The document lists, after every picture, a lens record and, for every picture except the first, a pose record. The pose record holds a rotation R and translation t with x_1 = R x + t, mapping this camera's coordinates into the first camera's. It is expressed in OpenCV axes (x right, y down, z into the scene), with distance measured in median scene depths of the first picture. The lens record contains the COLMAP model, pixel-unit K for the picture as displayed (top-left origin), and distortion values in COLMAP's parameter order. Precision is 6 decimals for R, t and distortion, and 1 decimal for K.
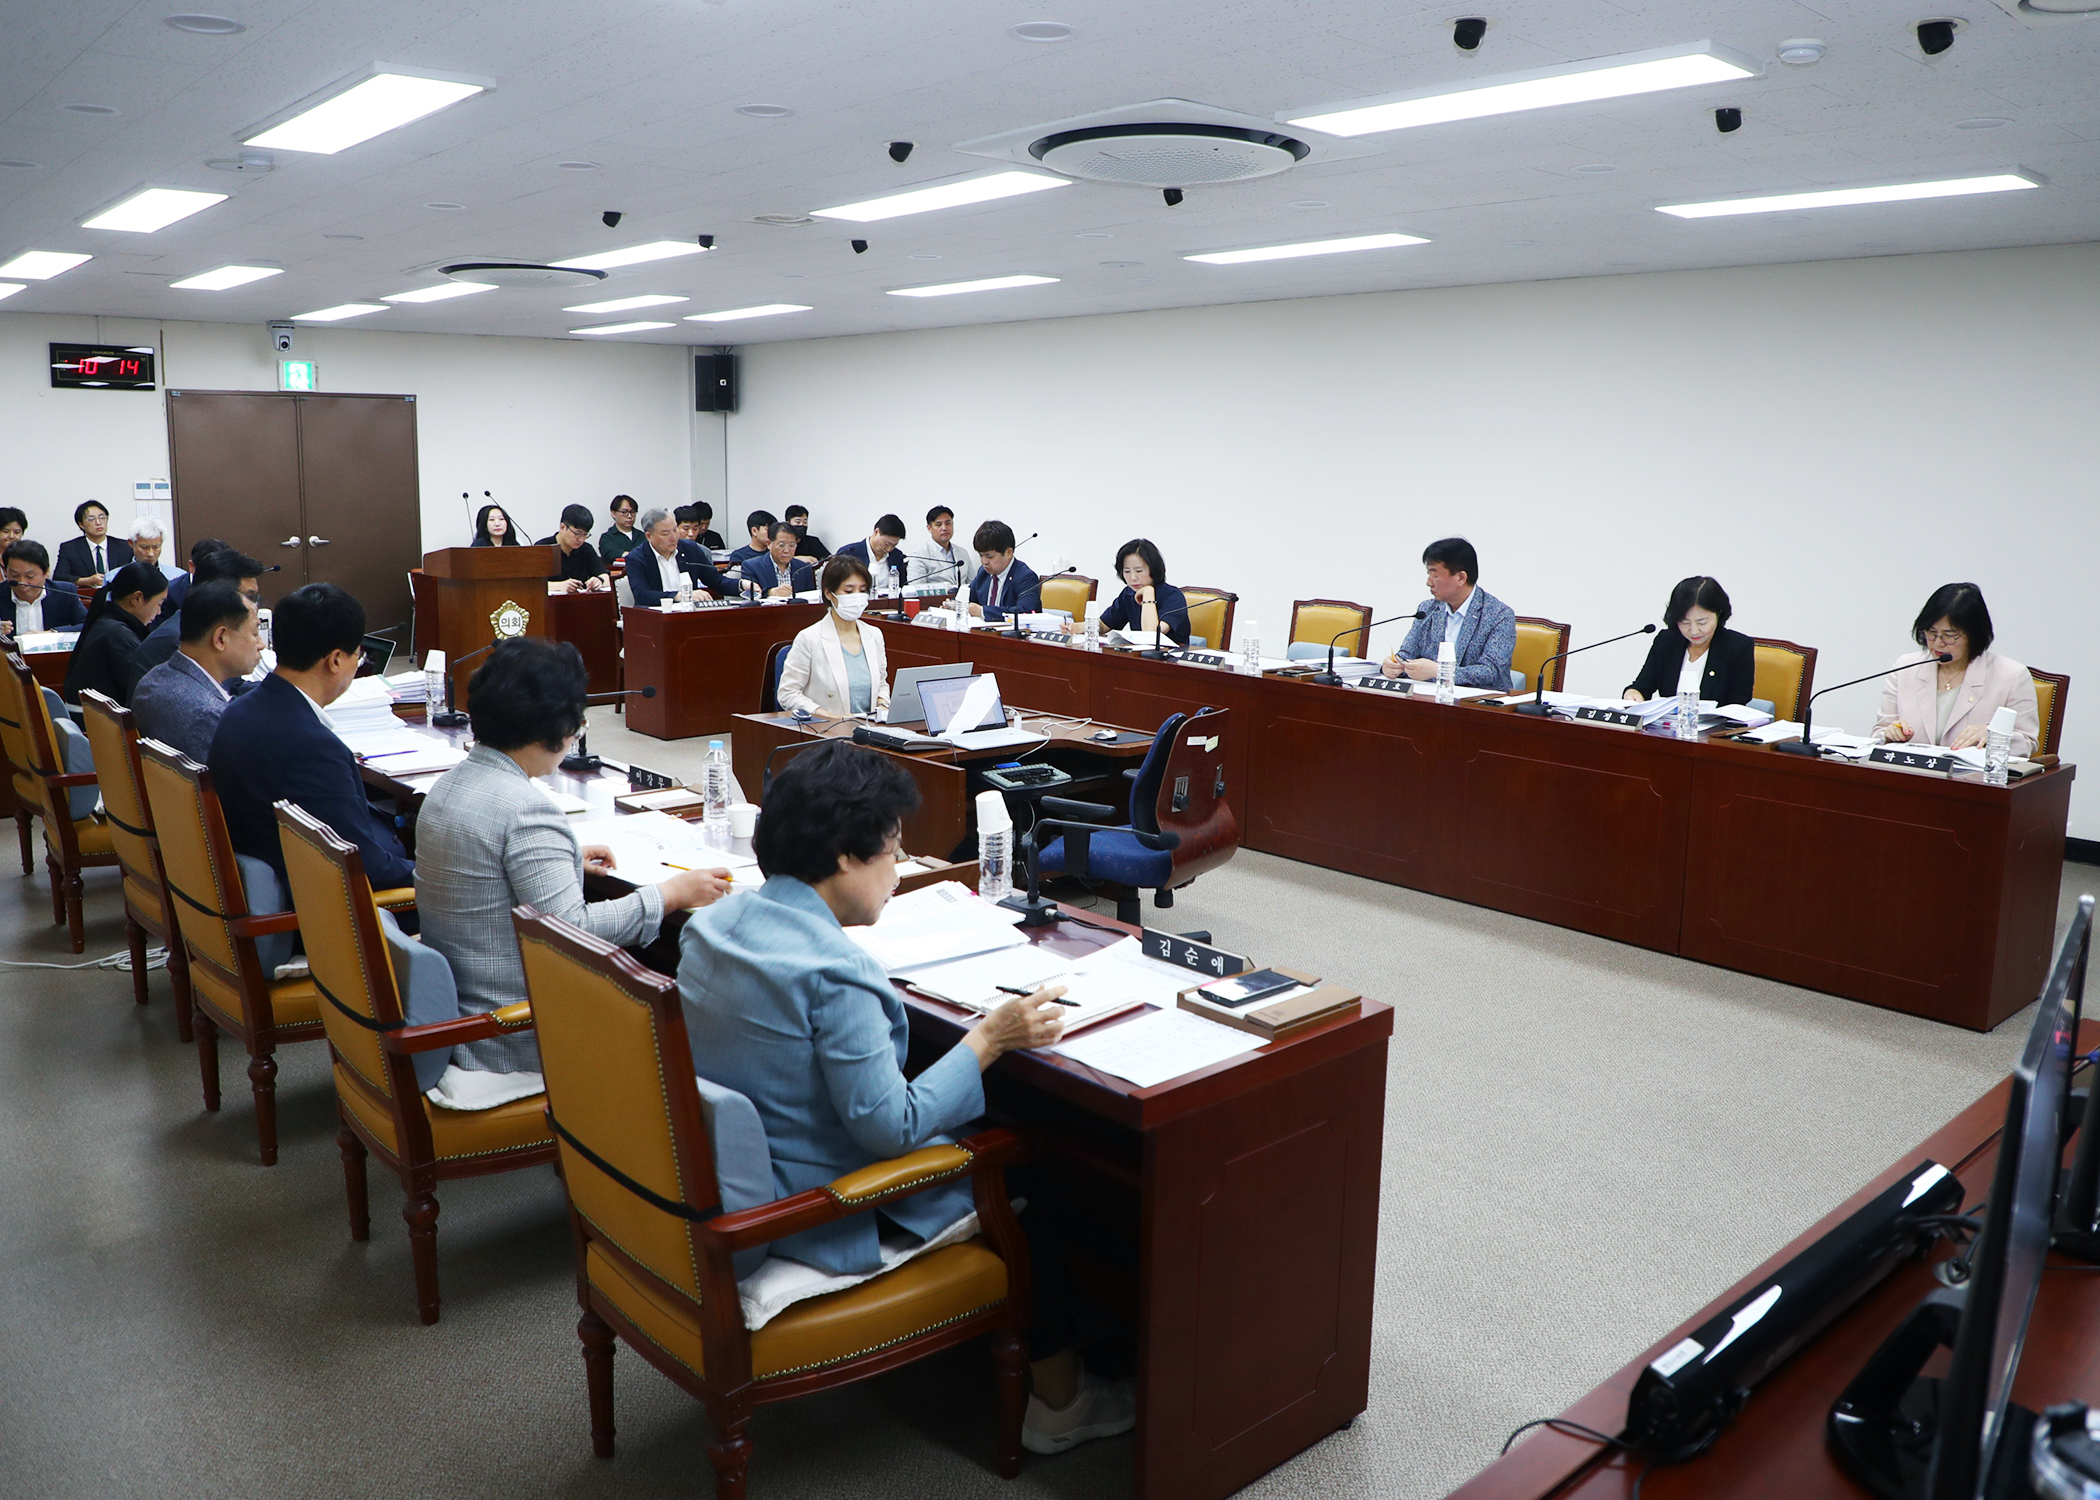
lens RADIAL K [[1599.4, 0, 1159.6], [0, 1599.4, 751.2], [0, 0, 1]] dist [-0.078400, 0.004104]
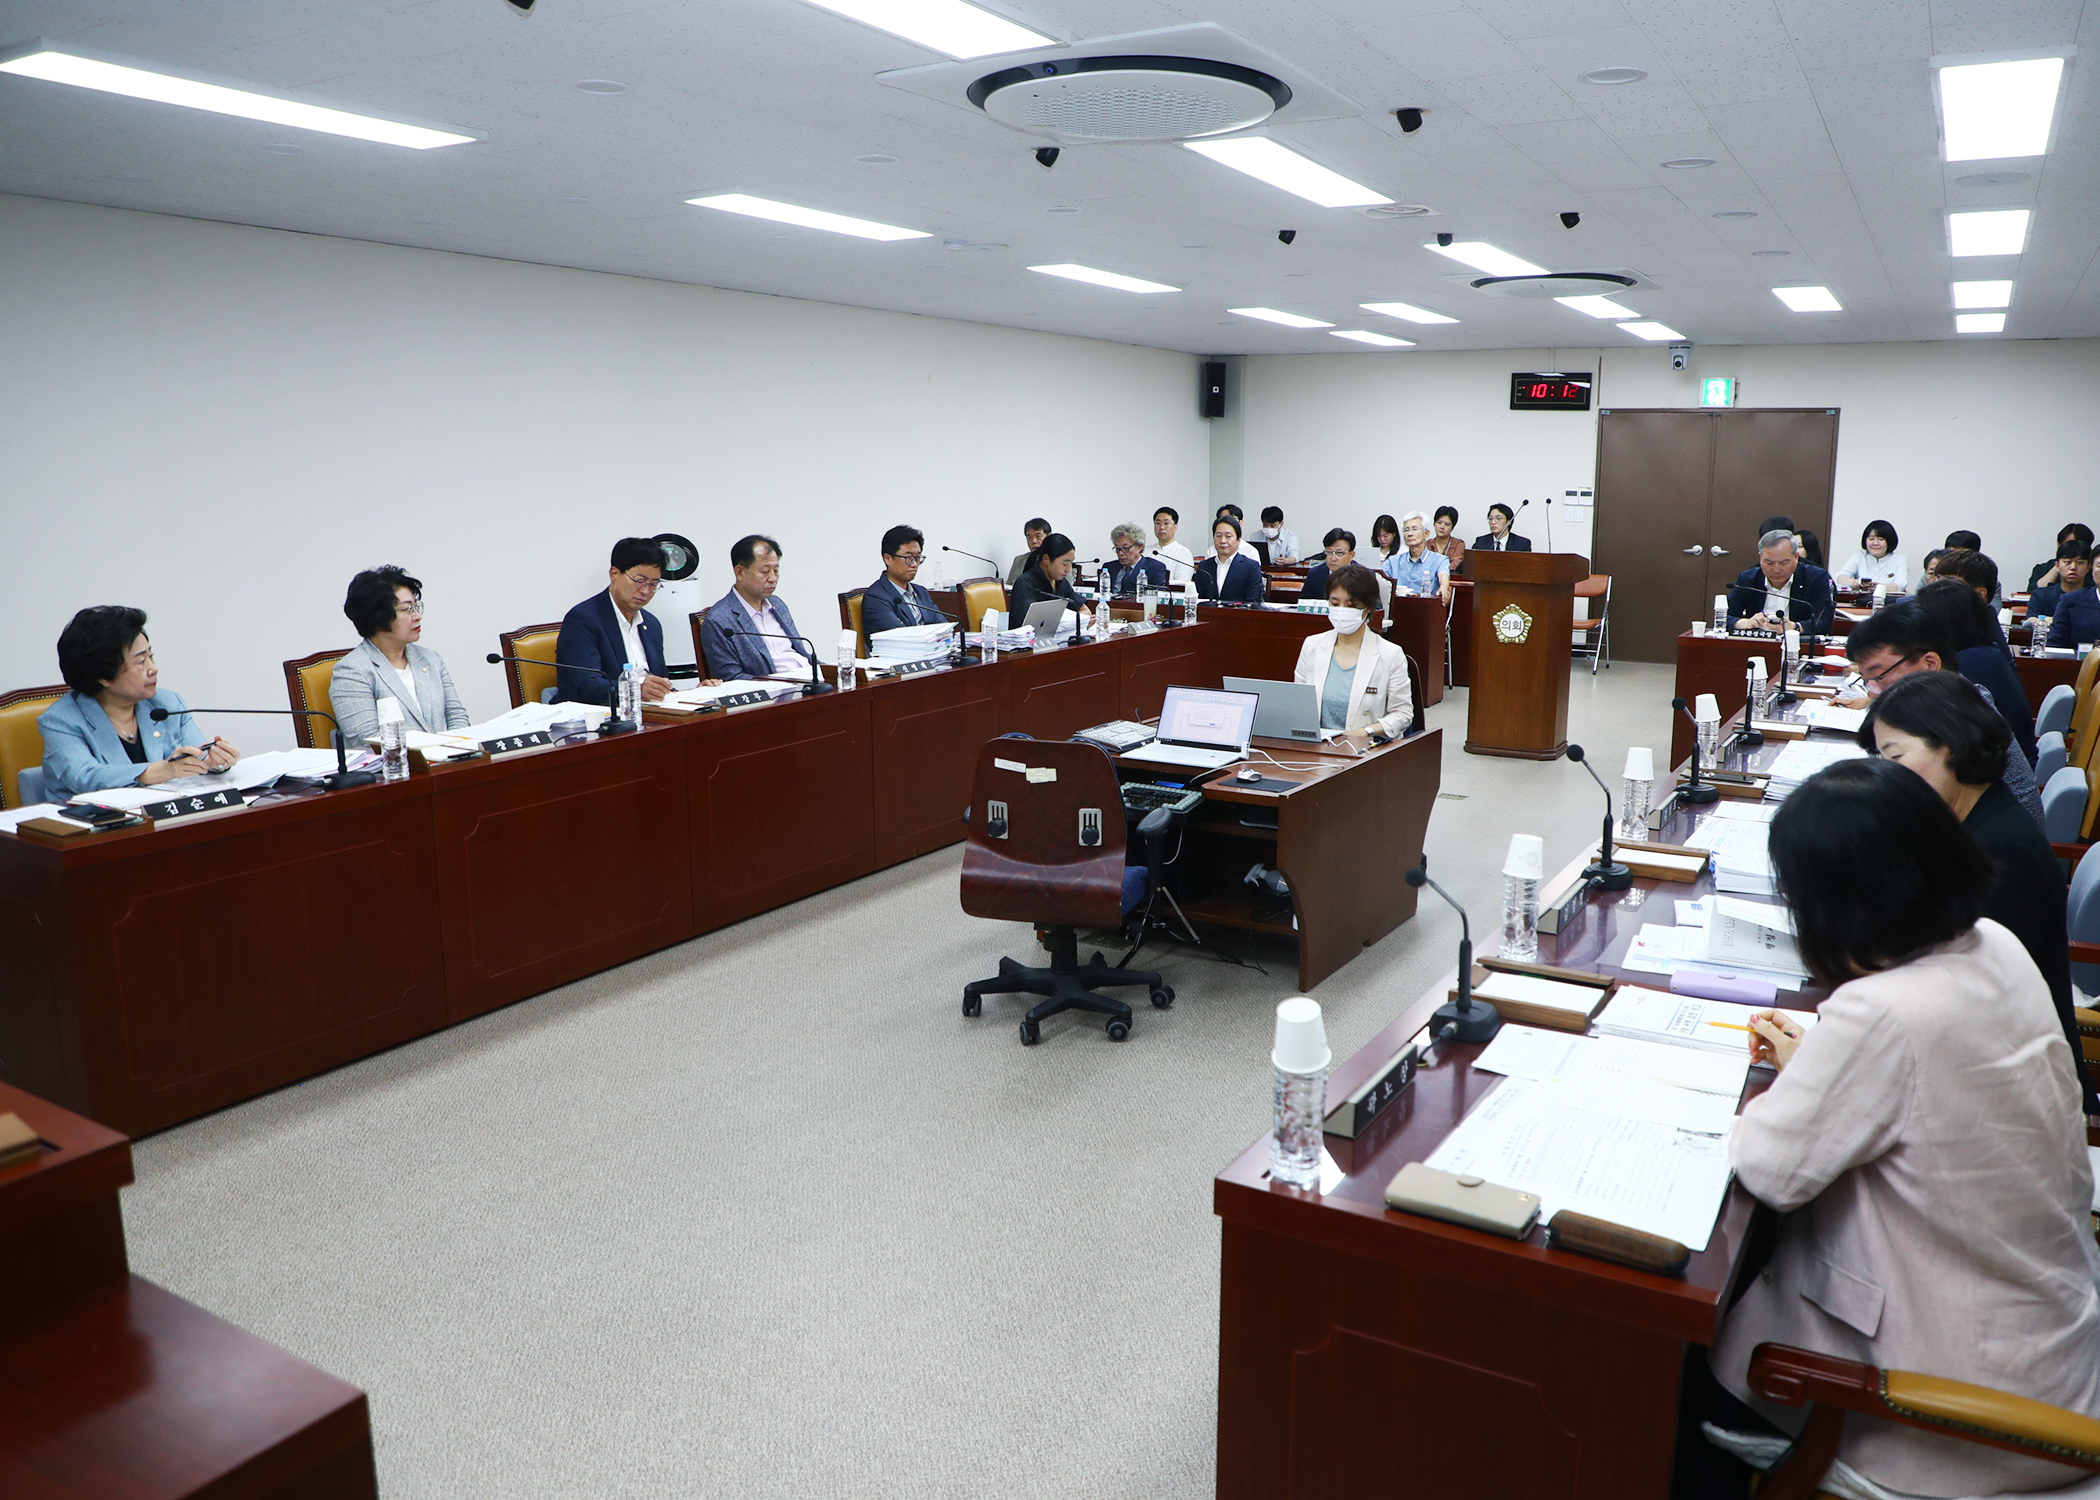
lens RADIAL K [[1549.8, 0, 1050.0], [0, 1549.8, 750.0], [0, 0, 1]] dist [-0.055928, 0.001286]
pose [[0.257025, 0.159275, -0.953189, 0.367411], [-0.171886, 0.978133, 0.117094, -0.051455], [0.950996, 0.133744, 0.278782, 0.332483]]
